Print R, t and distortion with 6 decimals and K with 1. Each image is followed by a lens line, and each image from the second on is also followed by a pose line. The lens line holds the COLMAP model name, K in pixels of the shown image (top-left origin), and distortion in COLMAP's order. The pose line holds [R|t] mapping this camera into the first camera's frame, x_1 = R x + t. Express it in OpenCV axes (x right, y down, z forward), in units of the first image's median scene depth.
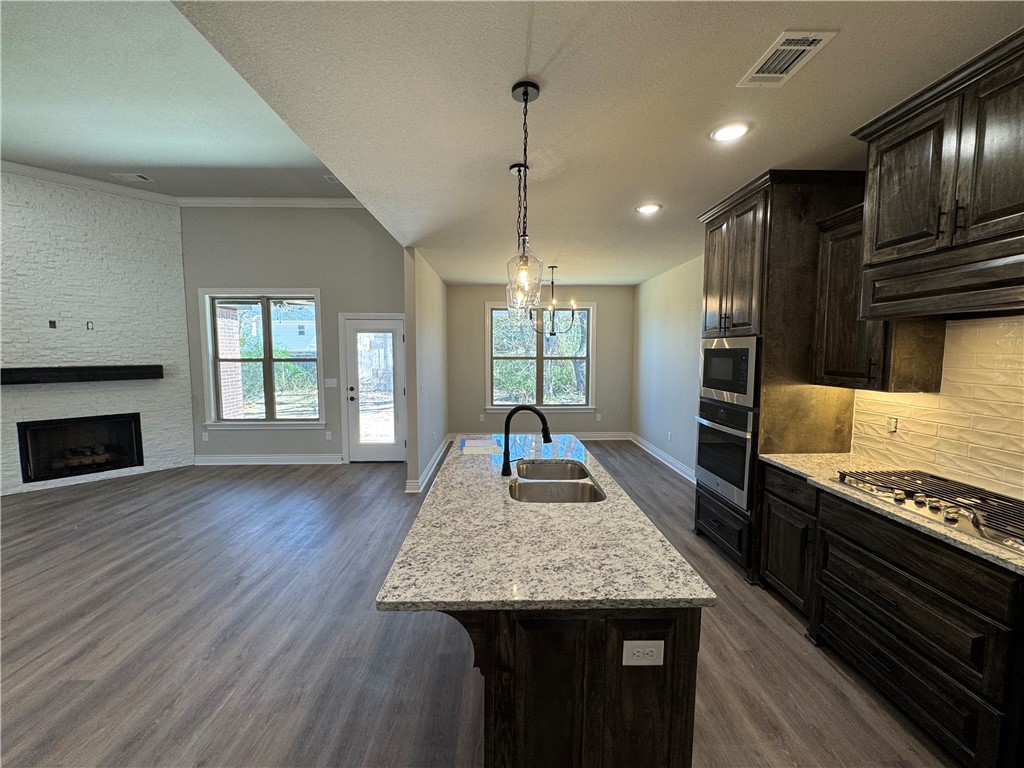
lens RADIAL K [[408.5, 0, 512.0], [0, 408.5, 384.0], [0, 0, 1]] dist [-0.002216, -0.000063]
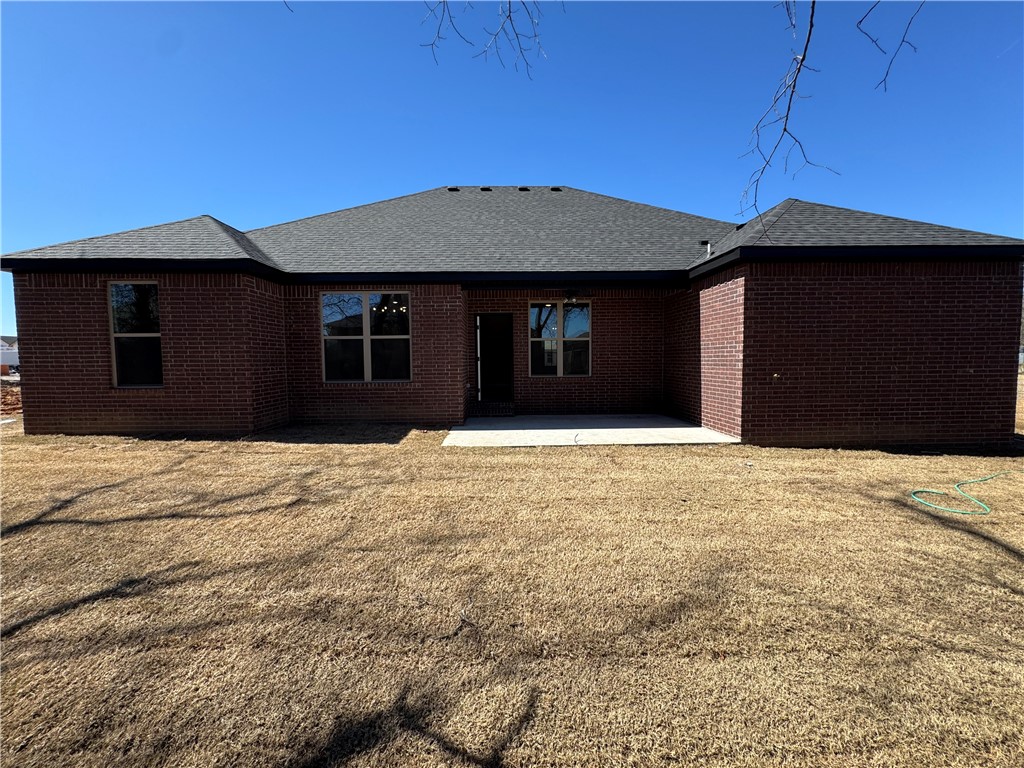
lens RADIAL K [[410.3, 0, 512.0], [0, 410.3, 384.0], [0, 0, 1]] dist [-0.003790, -0.000082]
pose [[-0.999944, 0.008022, 0.006877, -0.298247], [0.008911, 0.989993, 0.140831, -0.082250], [-0.005679, 0.140885, -0.990010, 1.935035]]
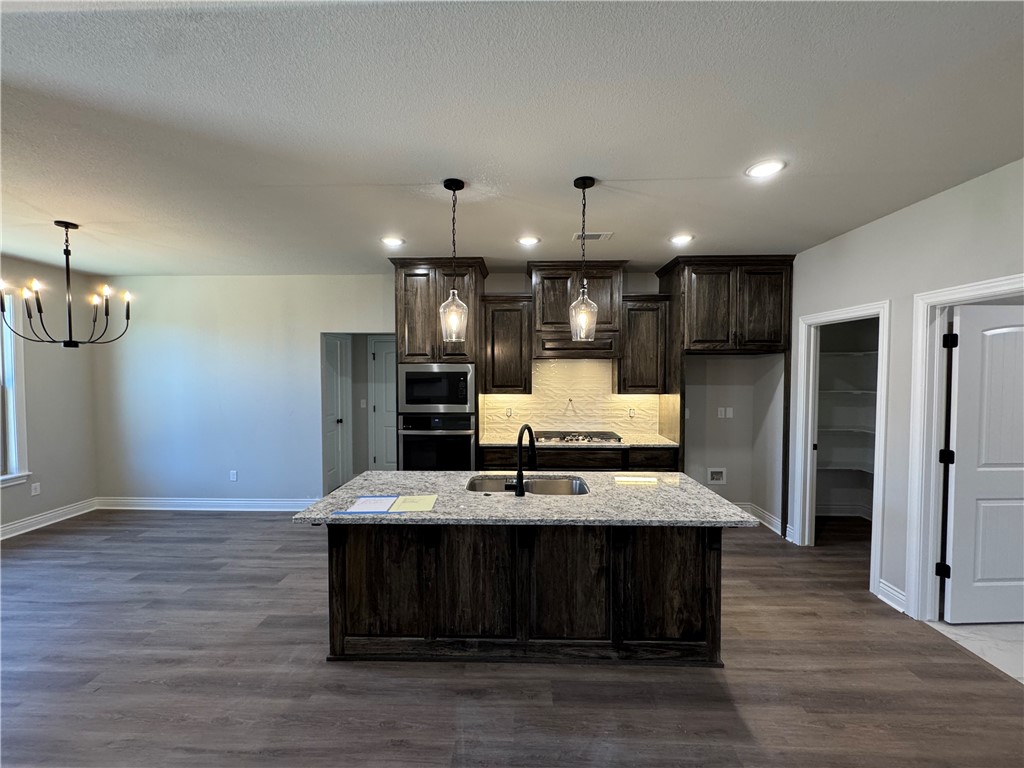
lens RADIAL K [[410.3, 0, 512.0], [0, 410.3, 384.0], [0, 0, 1]] dist [-0.003790, -0.000082]
pose [[0.055821, -0.031861, 0.997932, -0.447911], [0.080907, 0.996348, 0.027285, -0.037655], [-0.995157, 0.079217, 0.058195, 0.403656]]
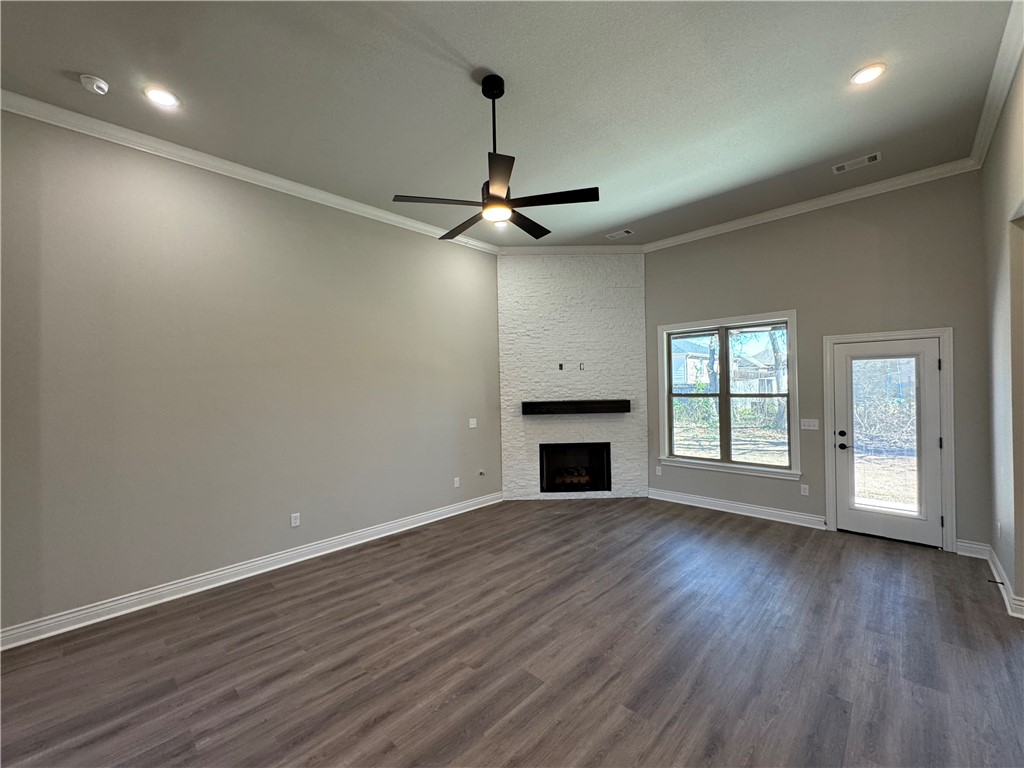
lens RADIAL K [[410.3, 0, 512.0], [0, 410.3, 384.0], [0, 0, 1]] dist [-0.003790, -0.000082]
pose [[0.697963, -0.016159, -0.715952, -0.300374], [-0.038732, 0.997430, -0.060271, -0.011116], [0.715086, 0.069797, 0.695543, 0.019895]]
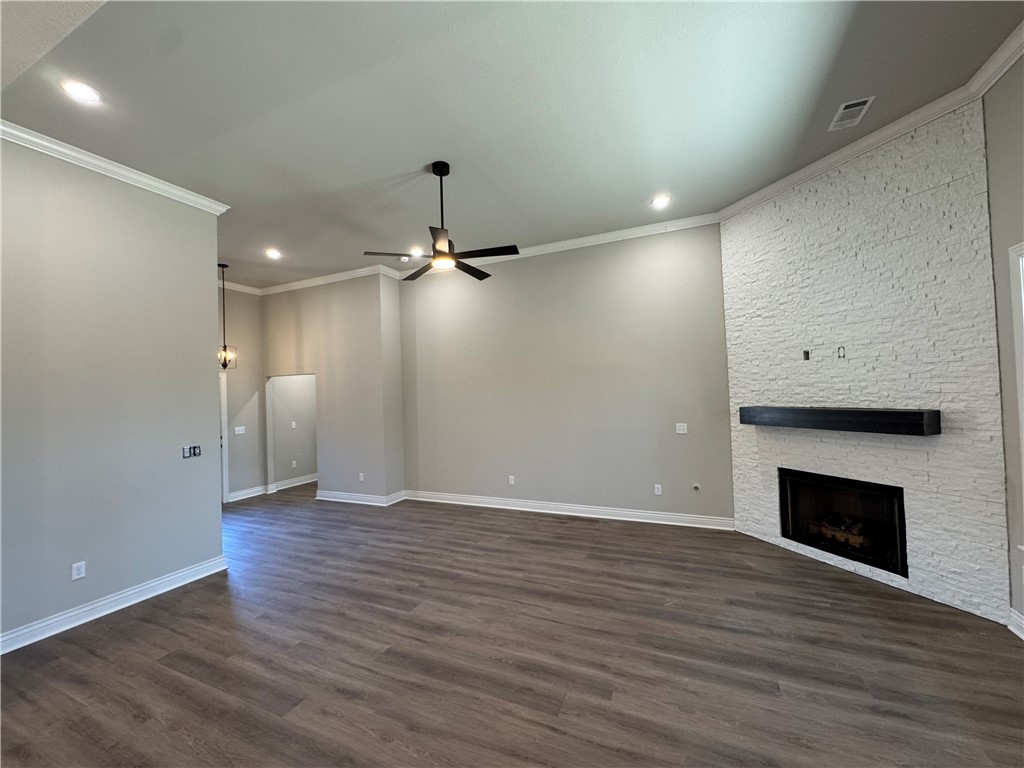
lens RADIAL K [[410.3, 0, 512.0], [0, 410.3, 384.0], [0, 0, 1]] dist [-0.003790, -0.000082]
pose [[-0.435923, -0.003430, -0.899977, -0.119792], [-0.040539, 0.999053, 0.015828, -0.070353], [0.899070, 0.043384, -0.435649, 0.745667]]
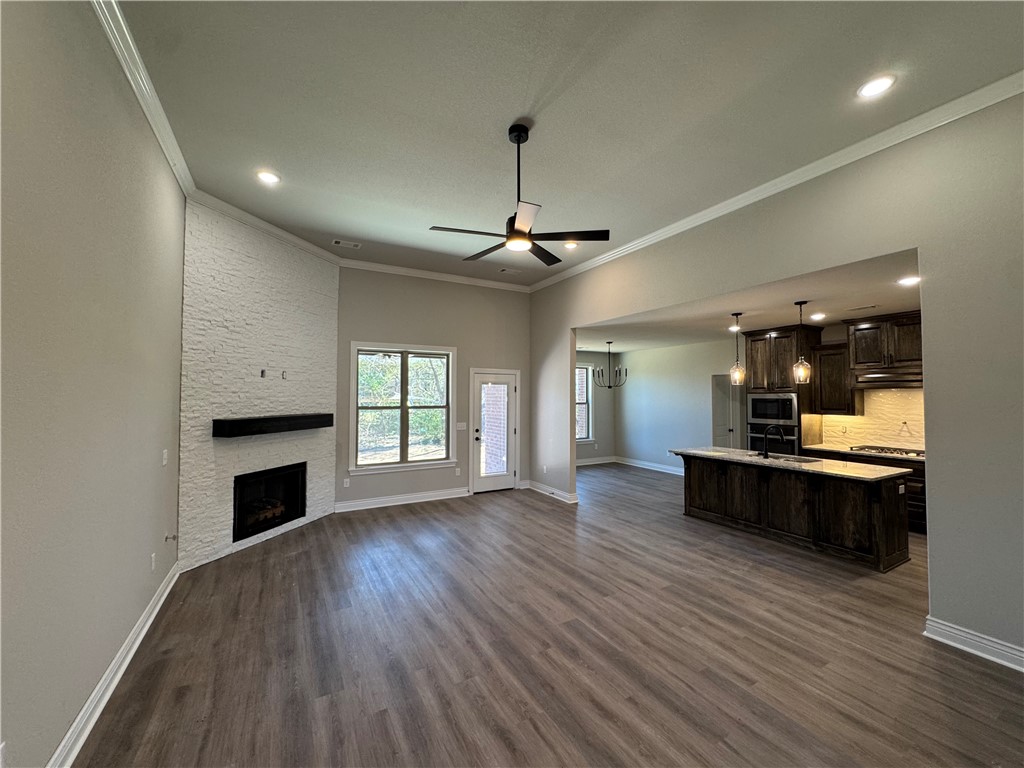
lens RADIAL K [[410.3, 0, 512.0], [0, 410.3, 384.0], [0, 0, 1]] dist [-0.003790, -0.000082]
pose [[0.886008, 0.013623, 0.463469, -0.946493], [0.036542, 0.994408, -0.099087, -0.000890], [-0.462227, 0.104729, 0.880555, -0.137276]]
